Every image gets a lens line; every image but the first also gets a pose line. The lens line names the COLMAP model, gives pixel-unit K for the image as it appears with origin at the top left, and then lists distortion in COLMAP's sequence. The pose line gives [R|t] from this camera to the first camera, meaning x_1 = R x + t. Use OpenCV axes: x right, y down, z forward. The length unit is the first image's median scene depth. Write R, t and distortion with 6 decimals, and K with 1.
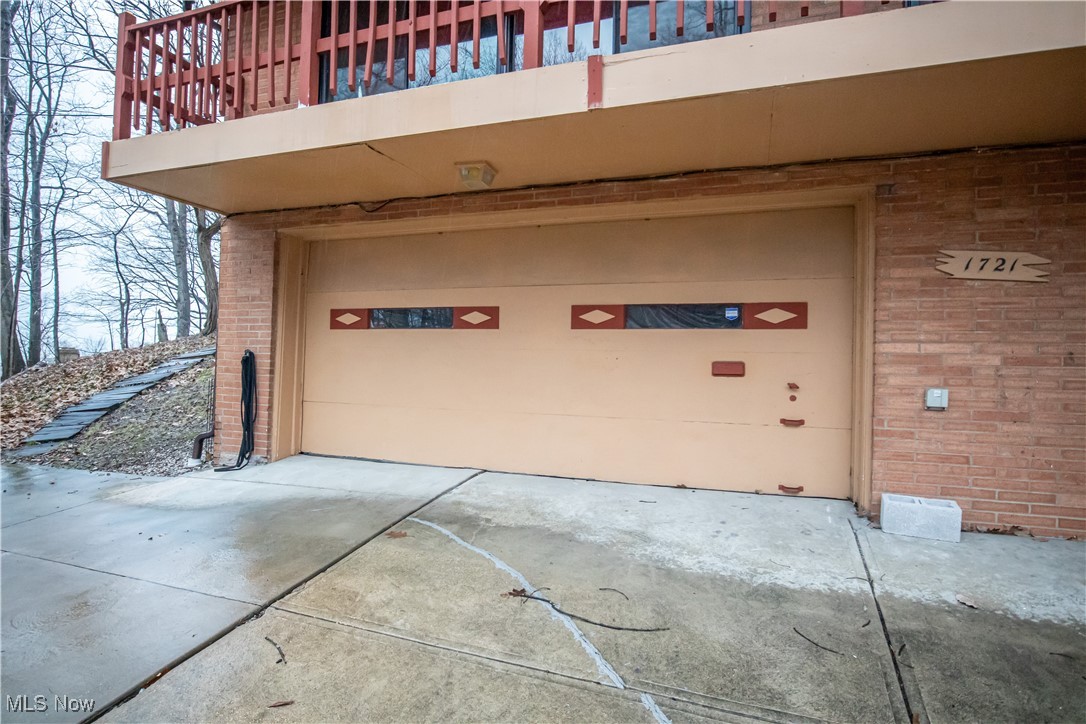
lens RADIAL K [[589.3, 0, 547.4], [0, 589.3, 376.2], [0, 0, 1]] dist [-0.033907, 0.001445]
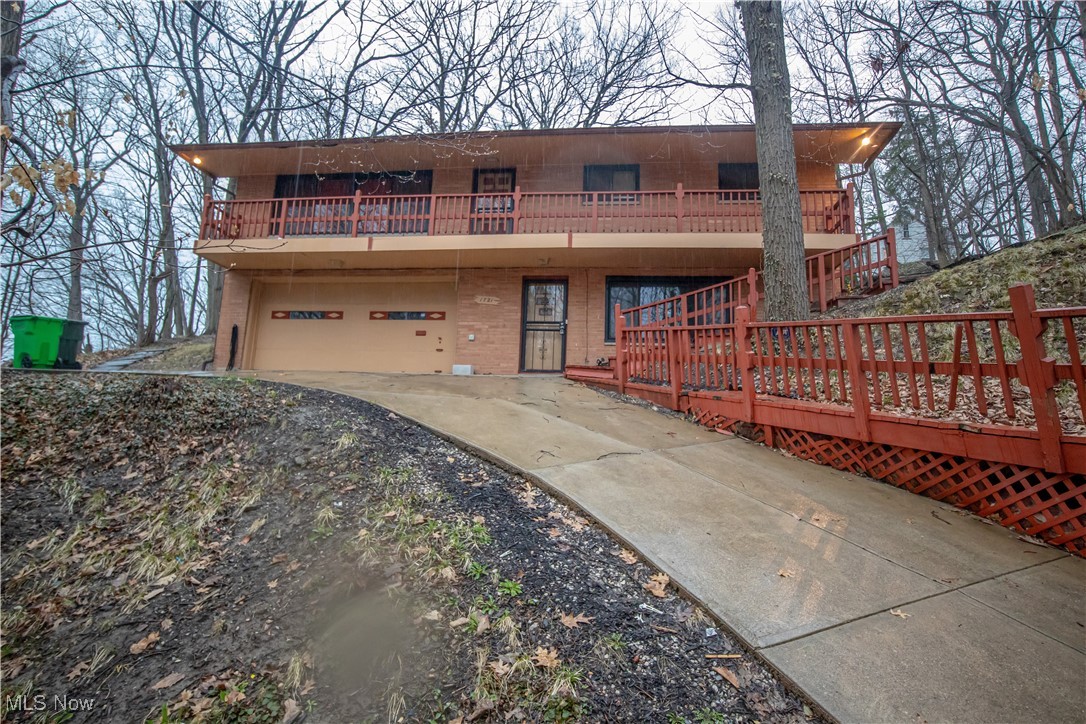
lens RADIAL K [[563.7, 0, 543.0], [0, 563.7, 362.0], [0, 0, 1]] dist [-0.066132, 0.031324]
pose [[0.974864, 0.046199, 0.217960, 0.236286], [-0.013052, 0.988427, -0.151134, 0.438812], [-0.222420, 0.144490, 0.964185, -1.471580]]
